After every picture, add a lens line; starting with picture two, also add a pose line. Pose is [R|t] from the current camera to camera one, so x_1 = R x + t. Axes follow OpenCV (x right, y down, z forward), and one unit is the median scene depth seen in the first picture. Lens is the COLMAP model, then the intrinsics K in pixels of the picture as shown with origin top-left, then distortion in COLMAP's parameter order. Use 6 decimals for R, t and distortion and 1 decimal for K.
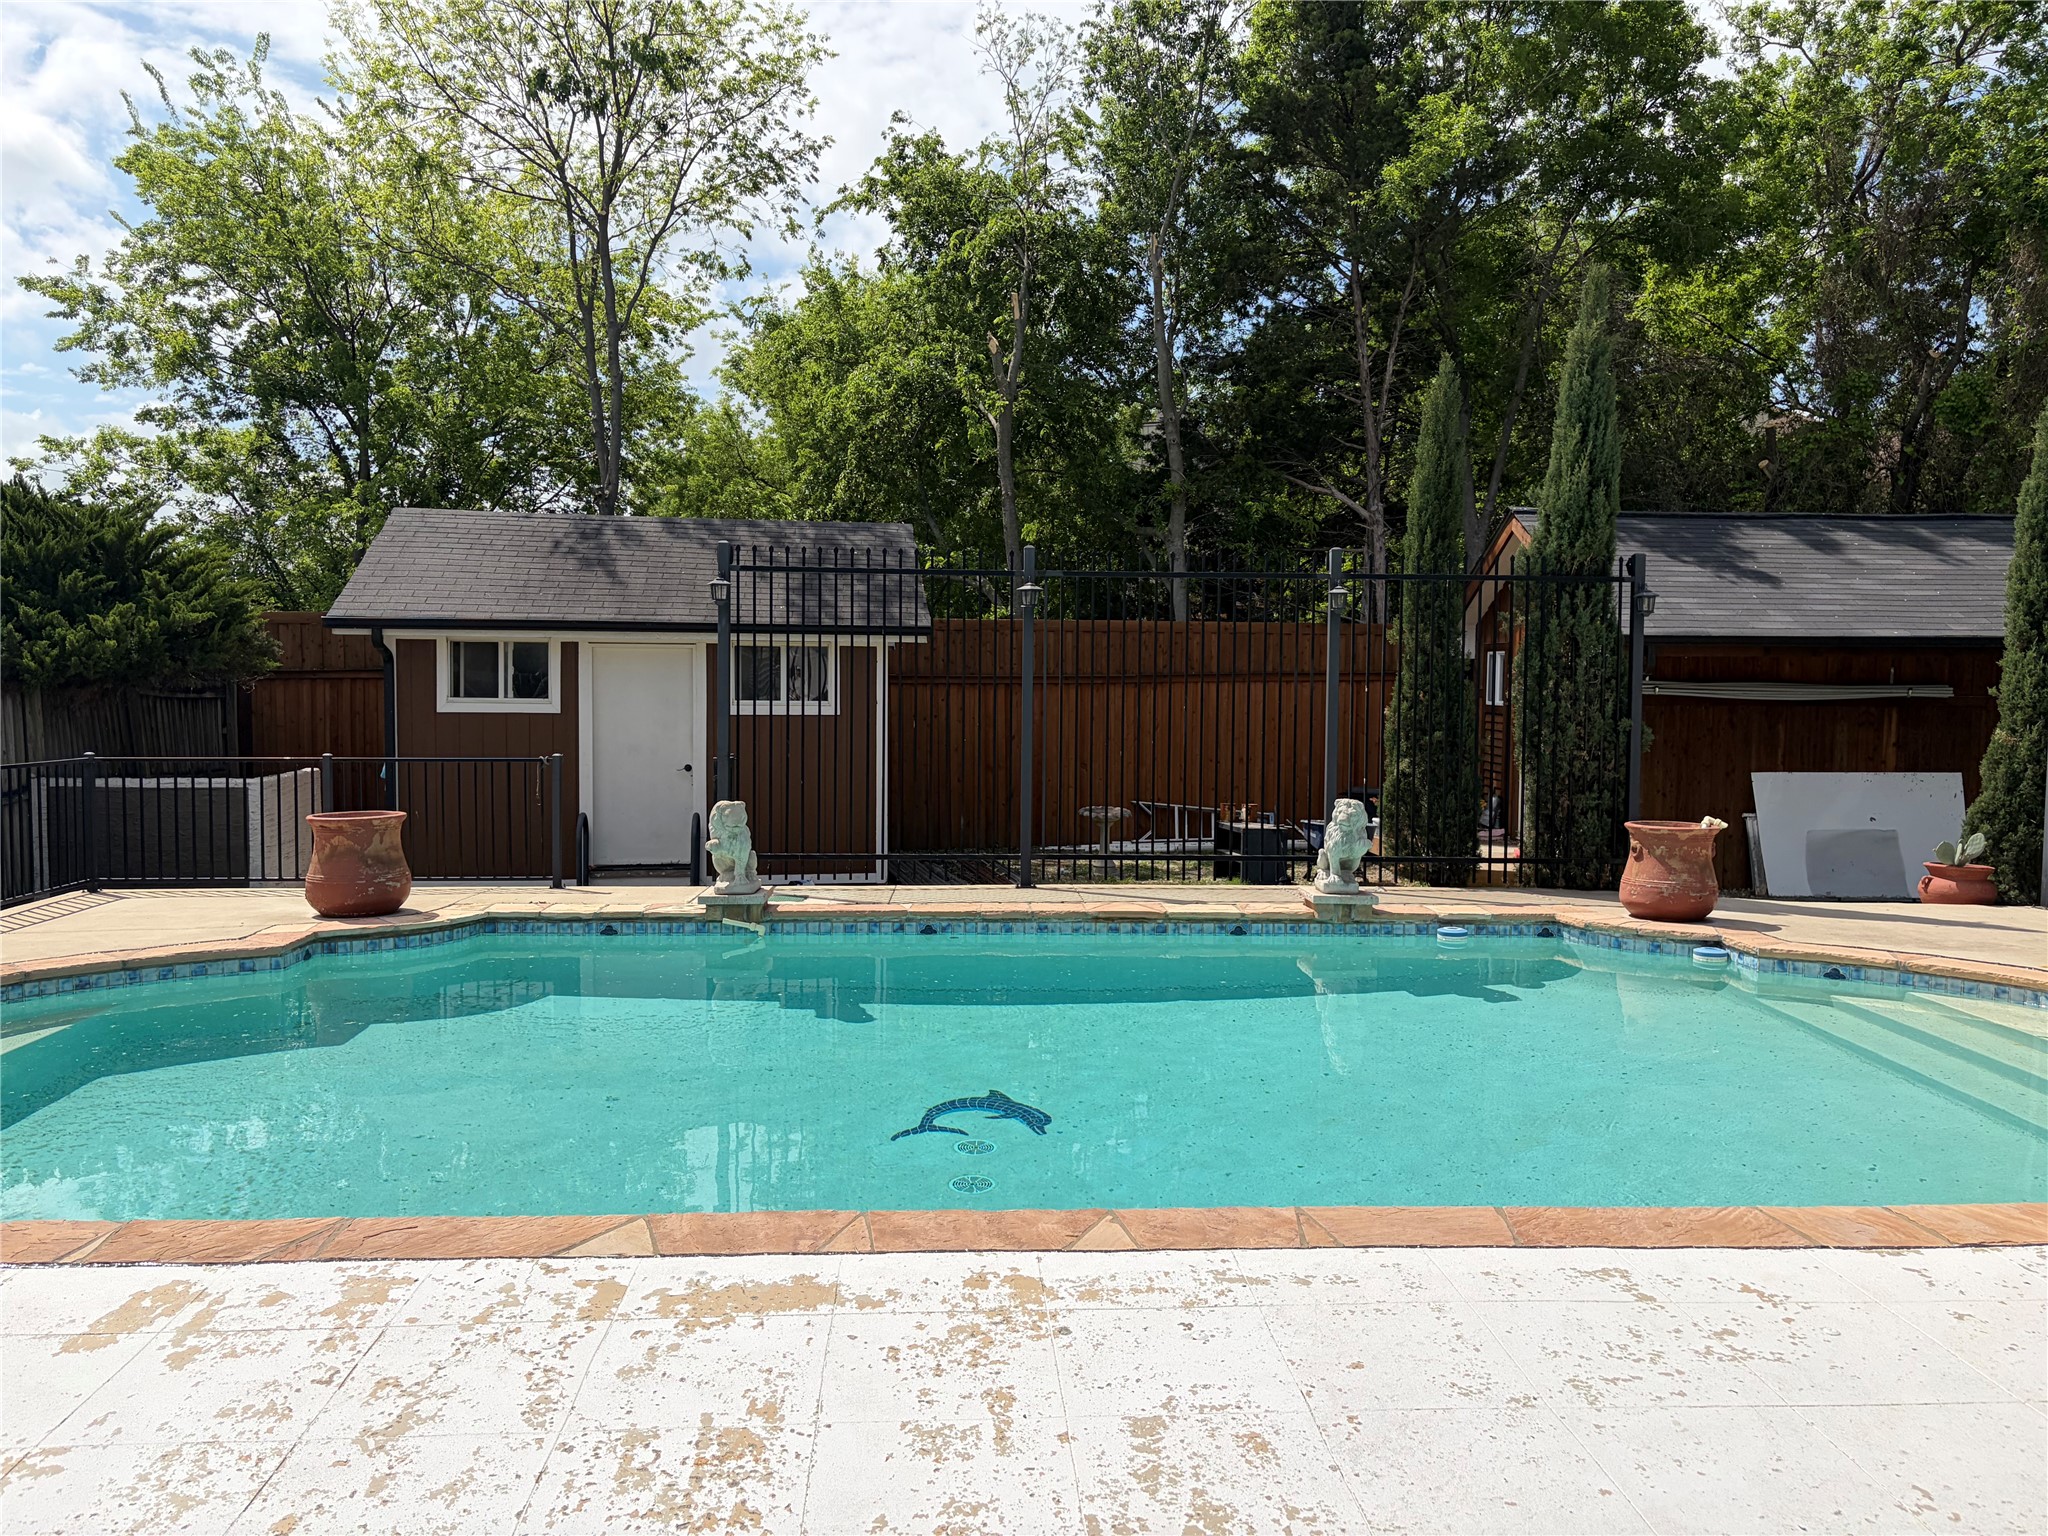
lens RADIAL K [[1550.2, 0, 1024.8], [0, 1550.2, 768.5], [0, 0, 1]] dist [0.058727, -0.064636]
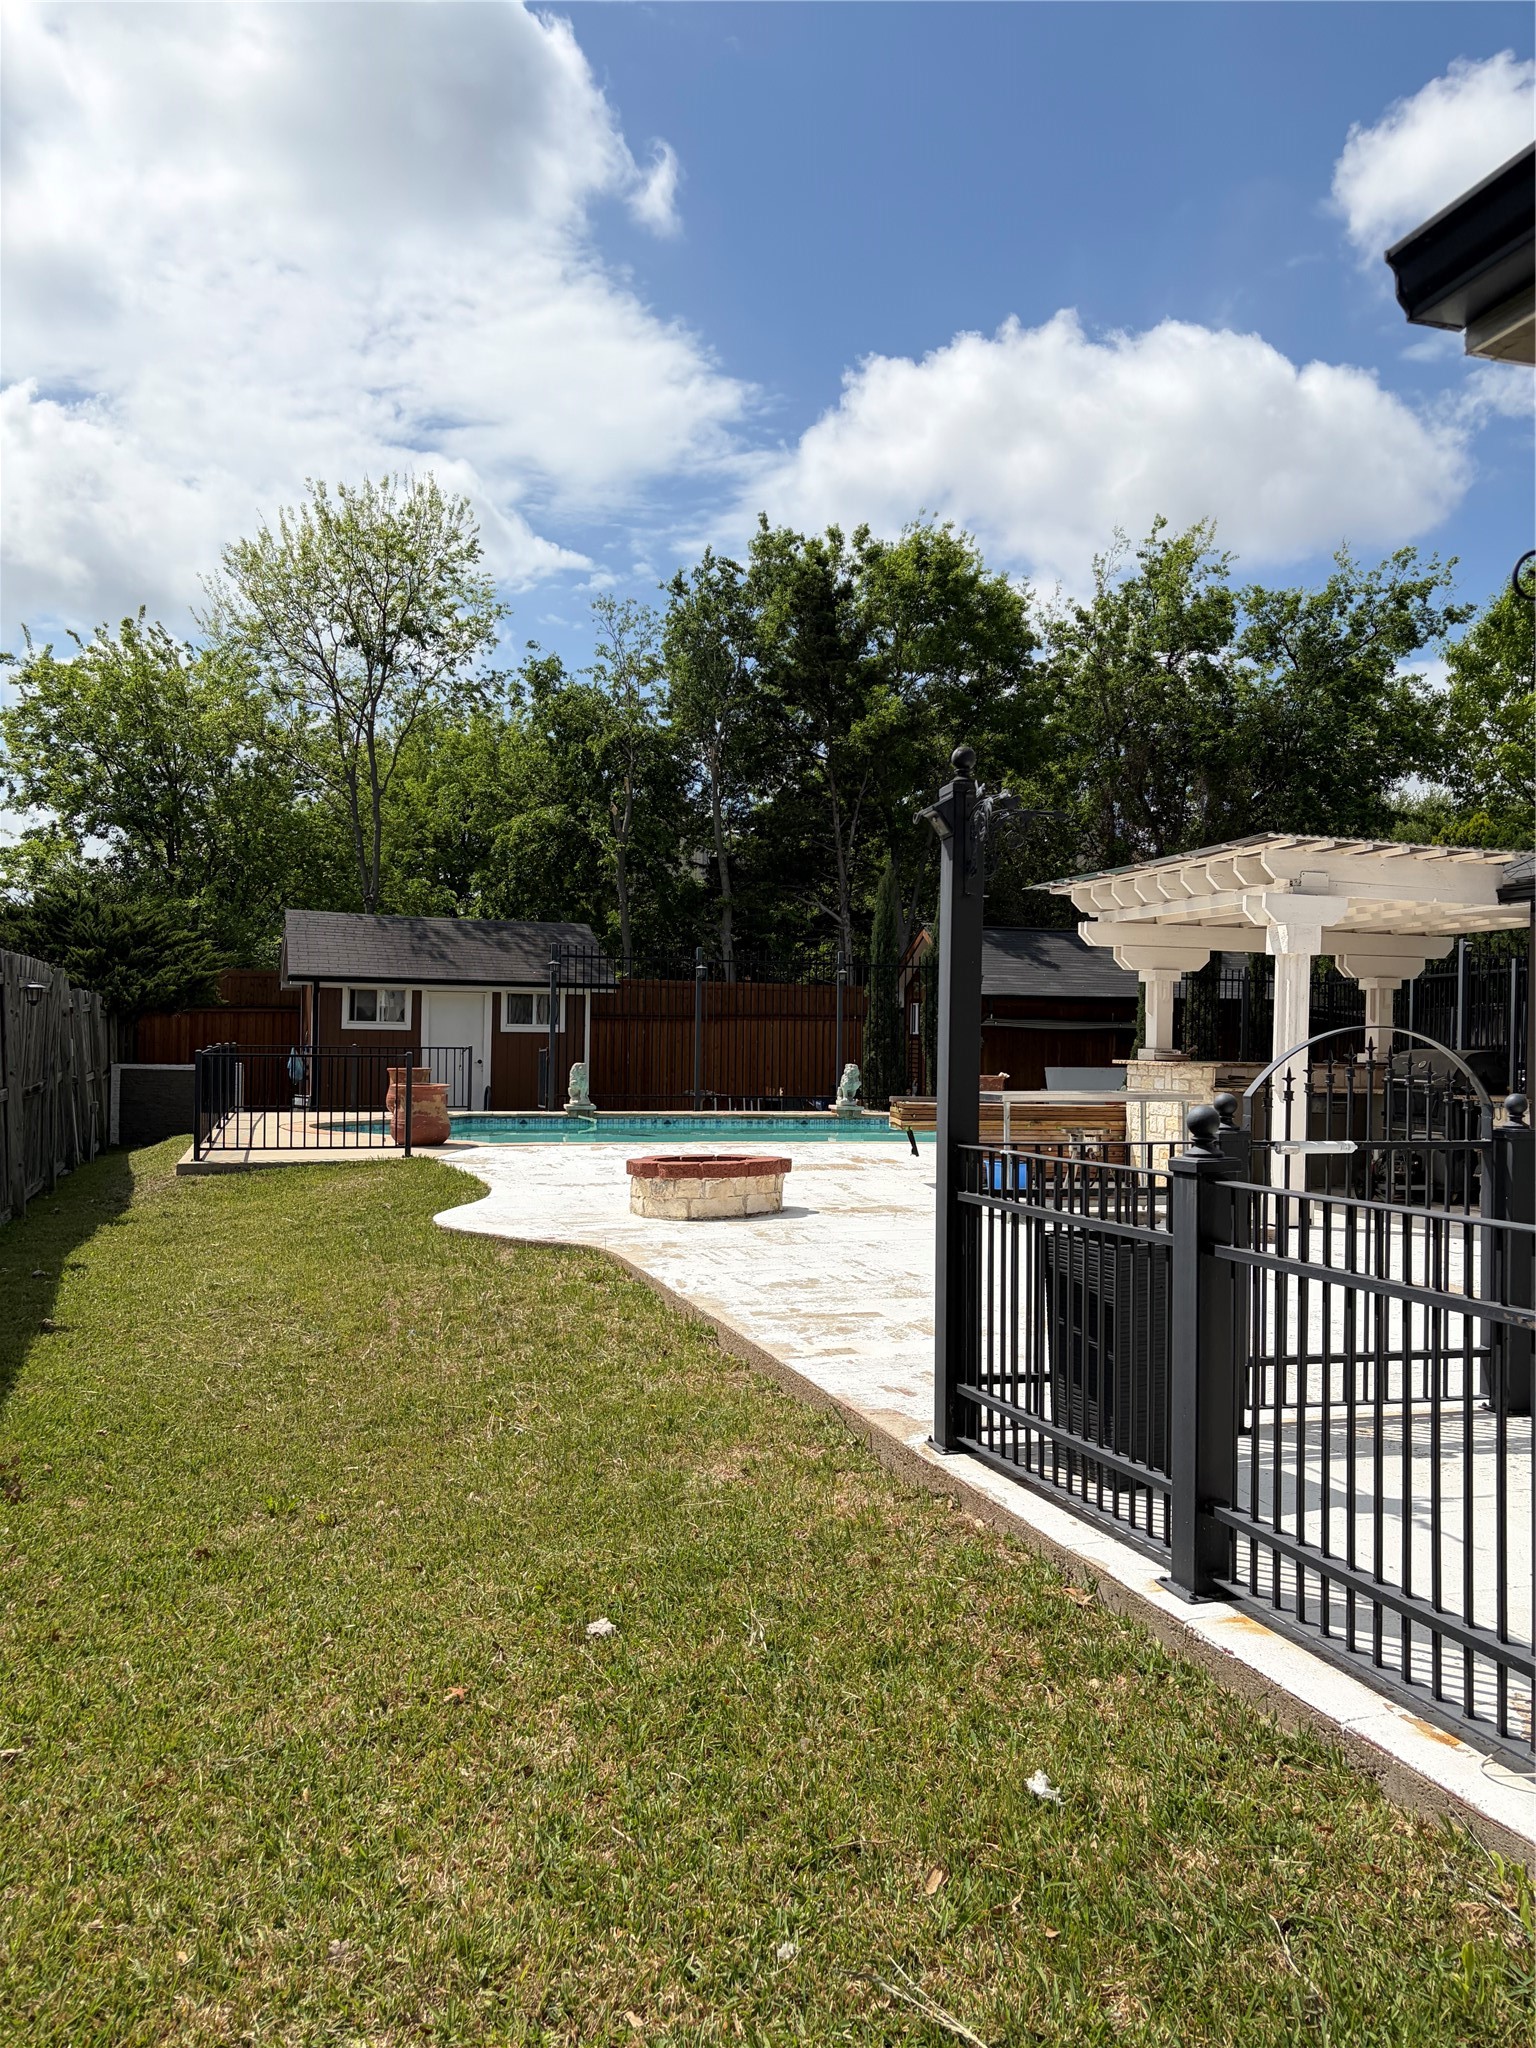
lens RADIAL K [[1550.2, 0, 770.4], [0, 1550.2, 1021.8], [0, 0, 1]] dist [0.058727, -0.064636]
pose [[0.981193, 0.009247, 0.192806, -0.291682], [0.003632, 0.997791, -0.066337, 0.091851], [-0.192994, 0.065790, 0.978992, -1.012273]]
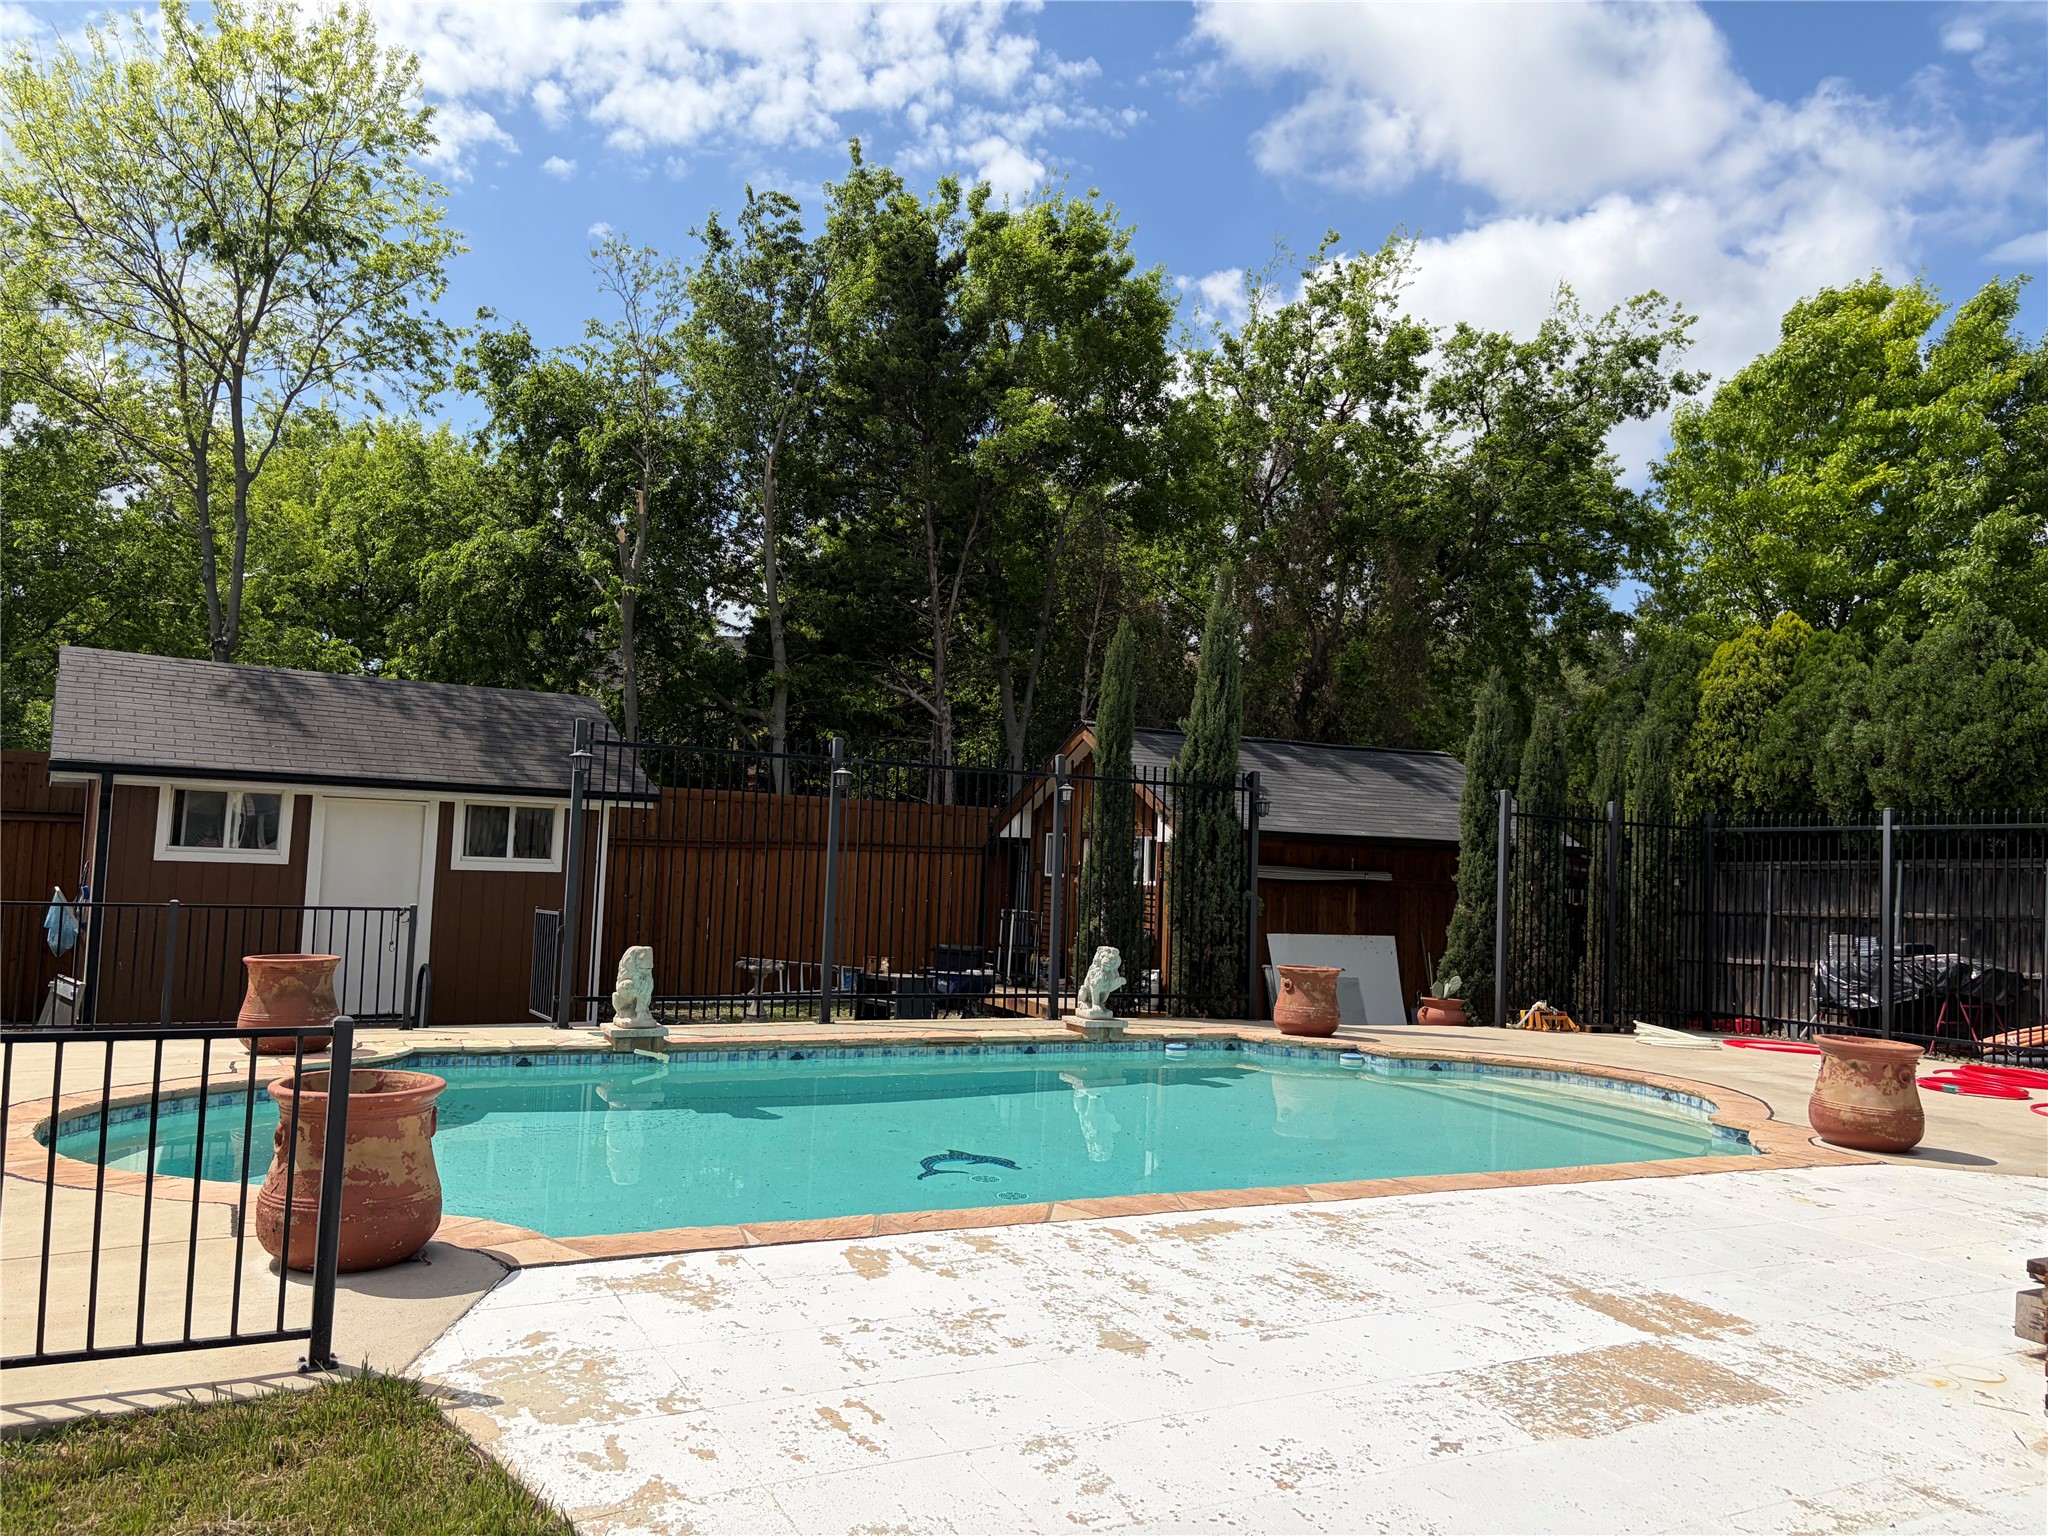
lens RADIAL K [[1550.2, 0, 1034.2], [0, 1550.2, 754.3], [0, 0, 1]] dist [0.058727, -0.064636]
pose [[0.909646, 0.057418, 0.411397, -0.343700], [-0.009453, 0.993005, -0.117693, 0.010721], [-0.415277, 0.103170, 0.903826, -0.159125]]
